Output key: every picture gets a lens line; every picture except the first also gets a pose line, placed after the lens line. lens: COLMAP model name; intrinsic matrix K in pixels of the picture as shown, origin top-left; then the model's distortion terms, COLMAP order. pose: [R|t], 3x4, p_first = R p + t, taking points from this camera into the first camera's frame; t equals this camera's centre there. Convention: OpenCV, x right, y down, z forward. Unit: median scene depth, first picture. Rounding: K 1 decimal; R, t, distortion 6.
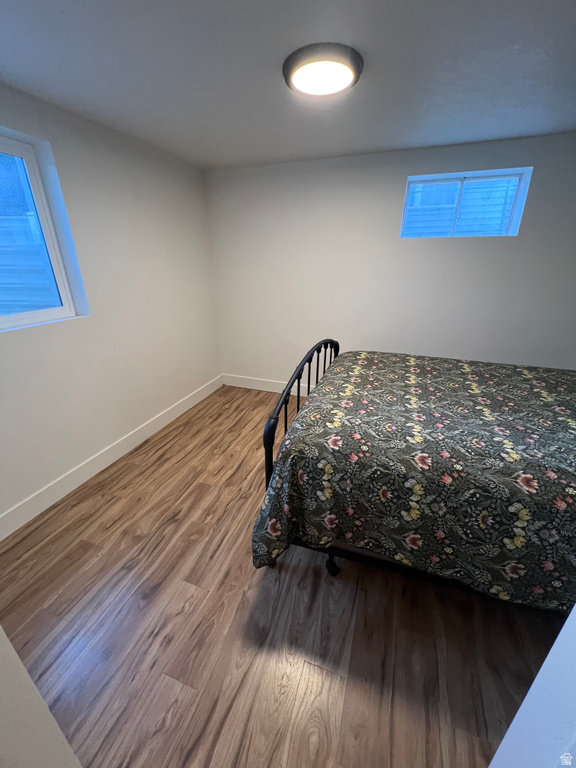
lens RADIAL K [[307.5, 0, 290.4], [0, 307.5, 378.8], [0, 0, 1]] dist [-0.010571, 0.000303]
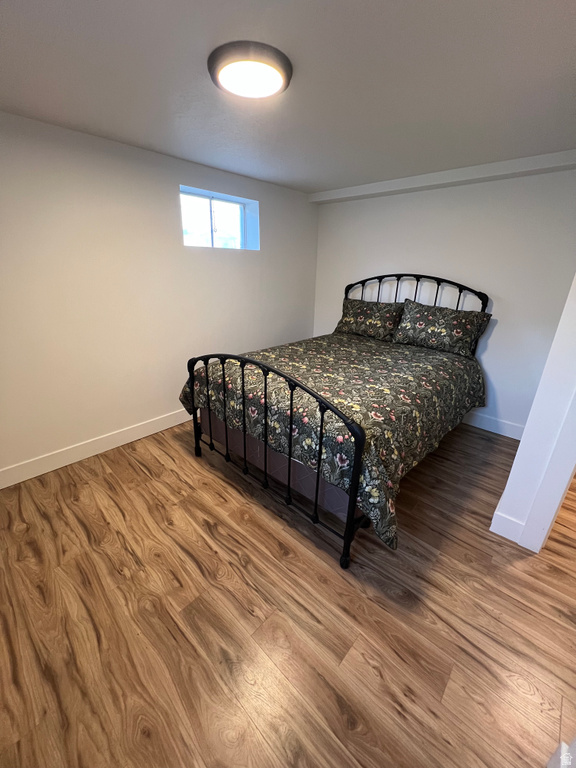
lens RADIAL K [[307.5, 0, 277.3], [0, 307.5, 380.8], [0, 0, 1]] dist [-0.010571, 0.000303]
pose [[0.416229, -0.310416, 0.854632, -0.887858], [0.322472, 0.929219, 0.180455, -0.238723], [-0.850156, 0.200484, 0.486868, 0.604945]]
